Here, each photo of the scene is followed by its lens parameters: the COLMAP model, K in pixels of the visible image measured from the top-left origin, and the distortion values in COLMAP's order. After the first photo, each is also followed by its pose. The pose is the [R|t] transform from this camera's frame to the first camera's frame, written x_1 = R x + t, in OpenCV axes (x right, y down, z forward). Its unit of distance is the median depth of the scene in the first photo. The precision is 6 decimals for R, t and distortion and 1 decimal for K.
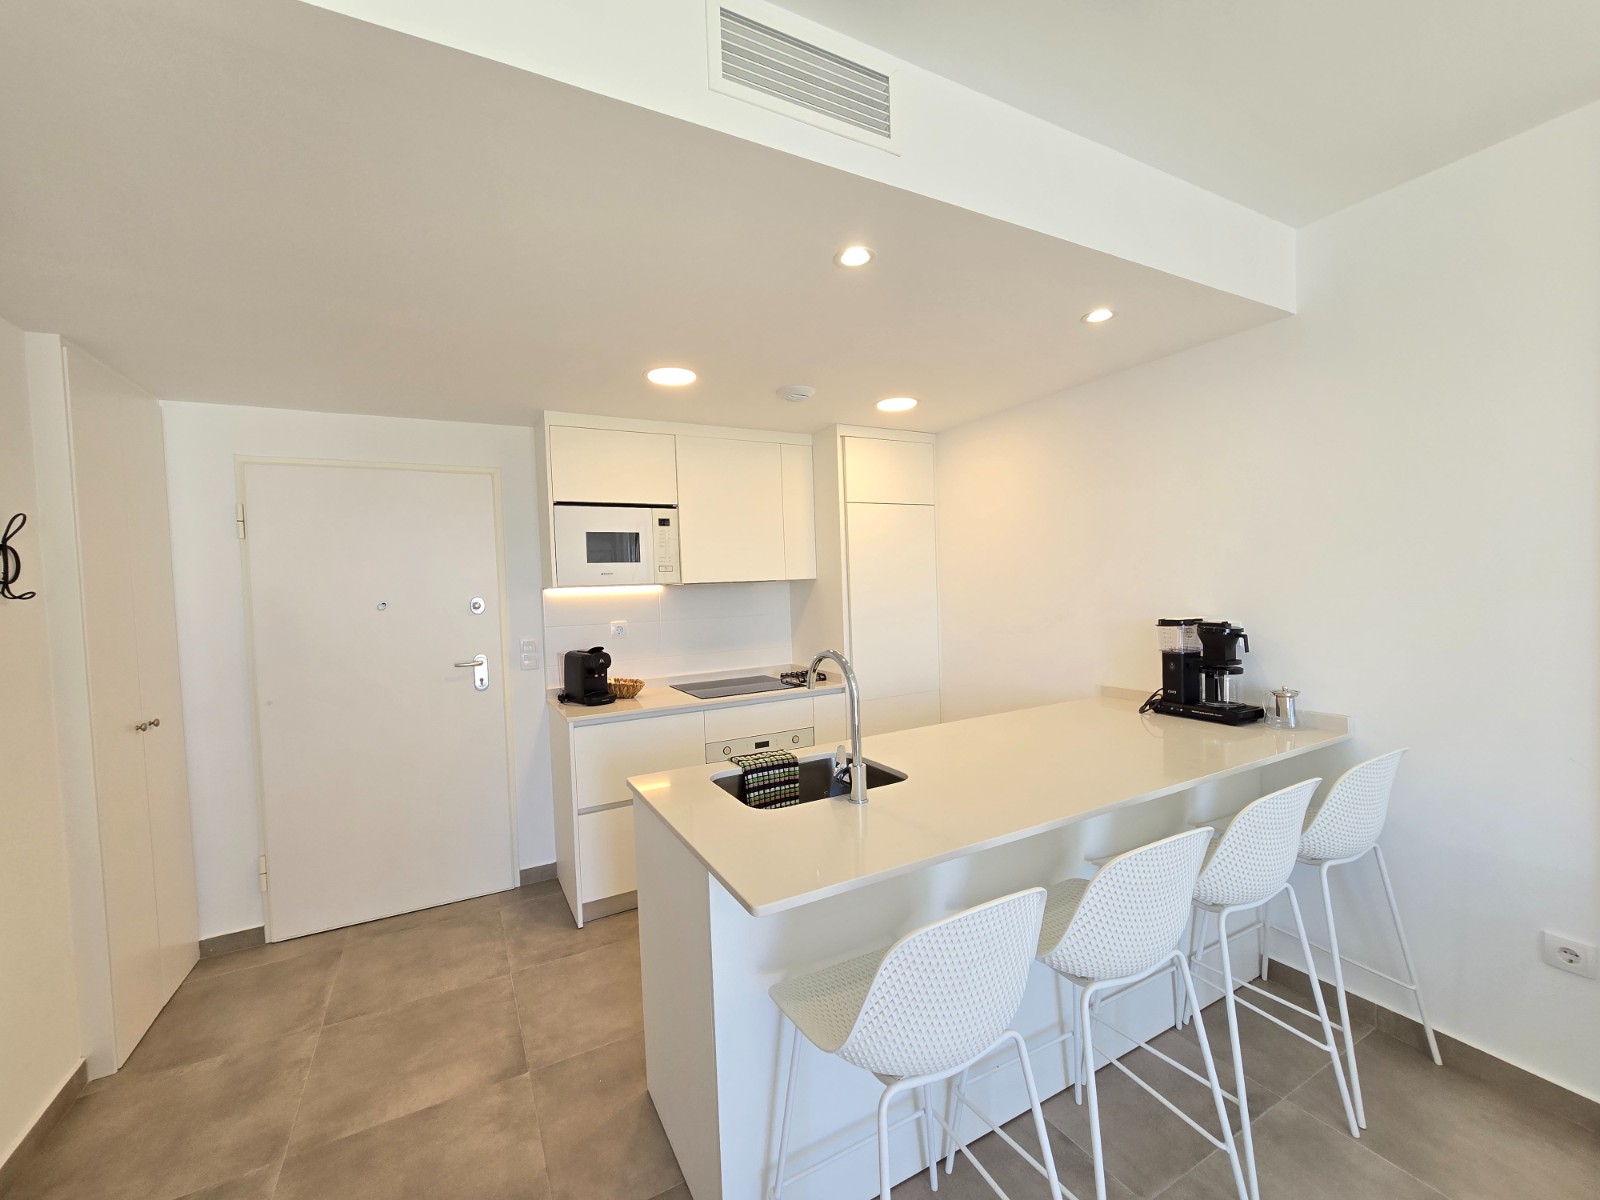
lens RADIAL K [[648.4, 0, 797.9], [0, 648.4, 607.5], [0, 0, 1]] dist [-0.000400, -0.000141]
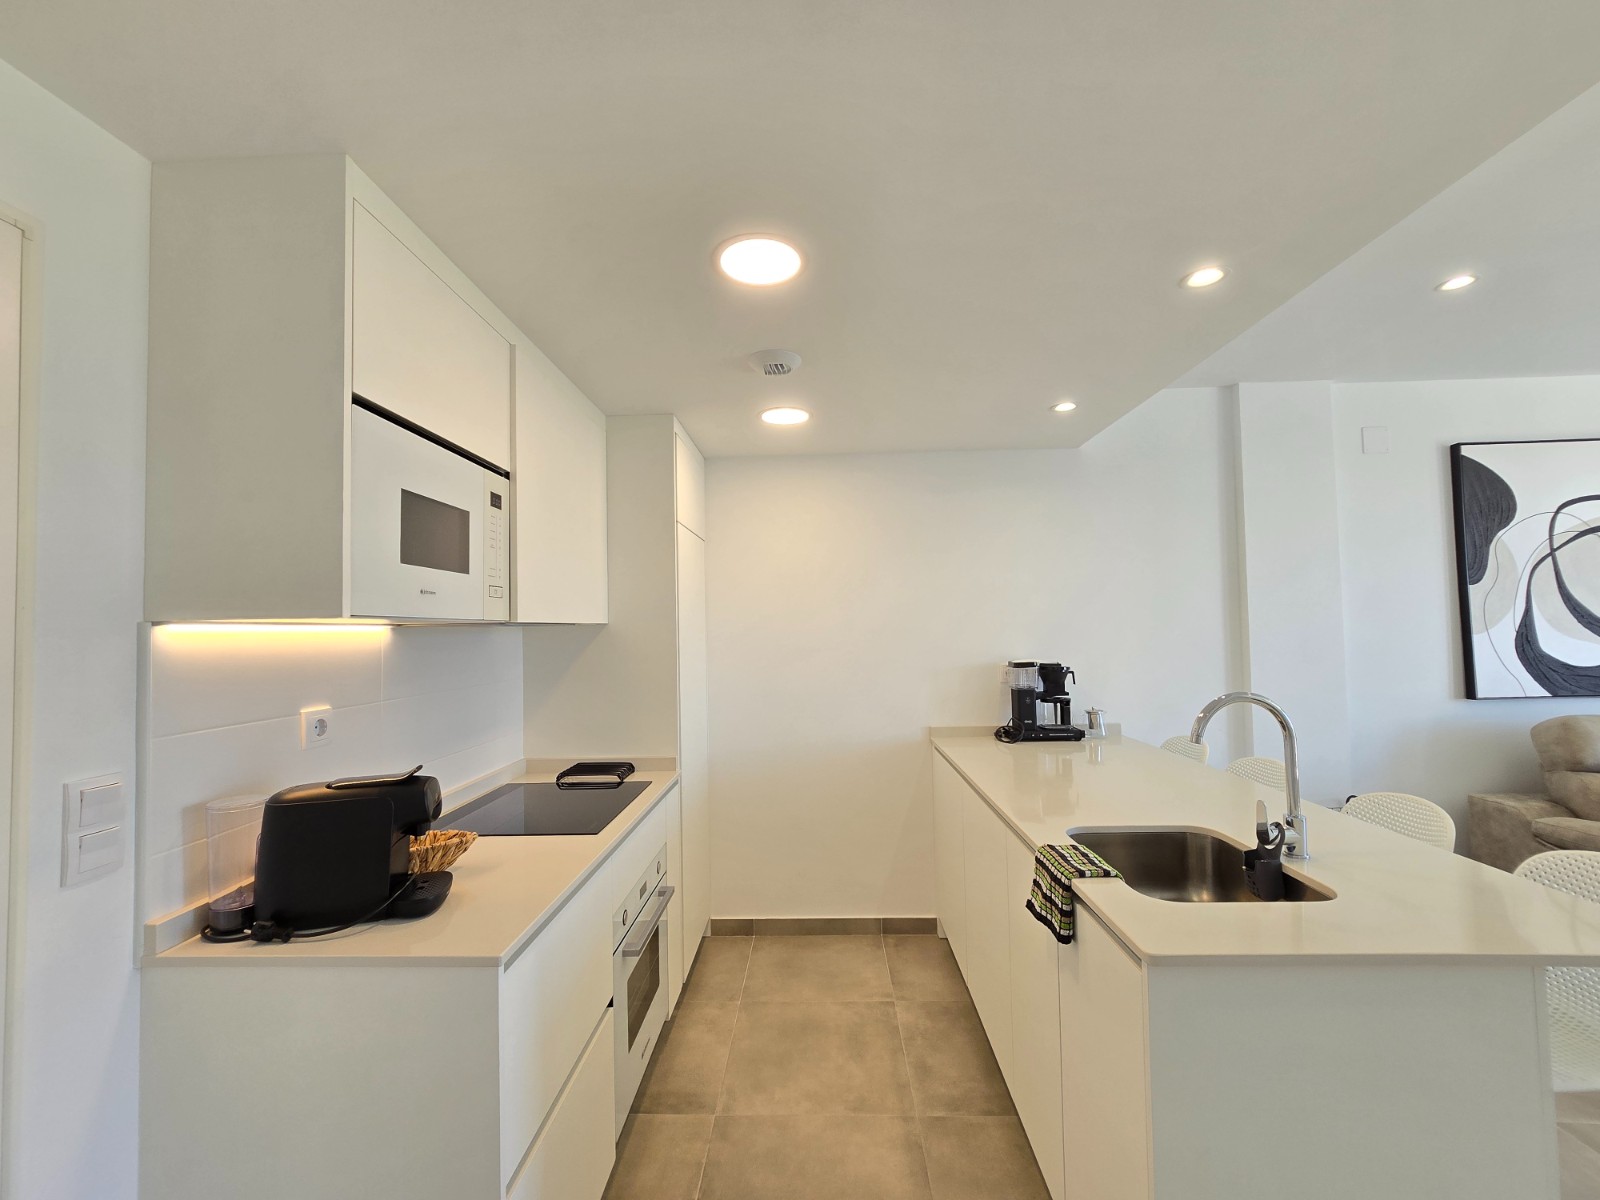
lens RADIAL K [[655.4, 0, 794.6], [0, 655.4, 608.9], [0, 0, 1]] dist [-0.000591, 0.000407]
pose [[0.510383, 0.054772, 0.858201, -0.552360], [0.033831, 0.995918, -0.083681, 0.004369], [-0.859281, 0.071743, 0.506447, 0.574859]]
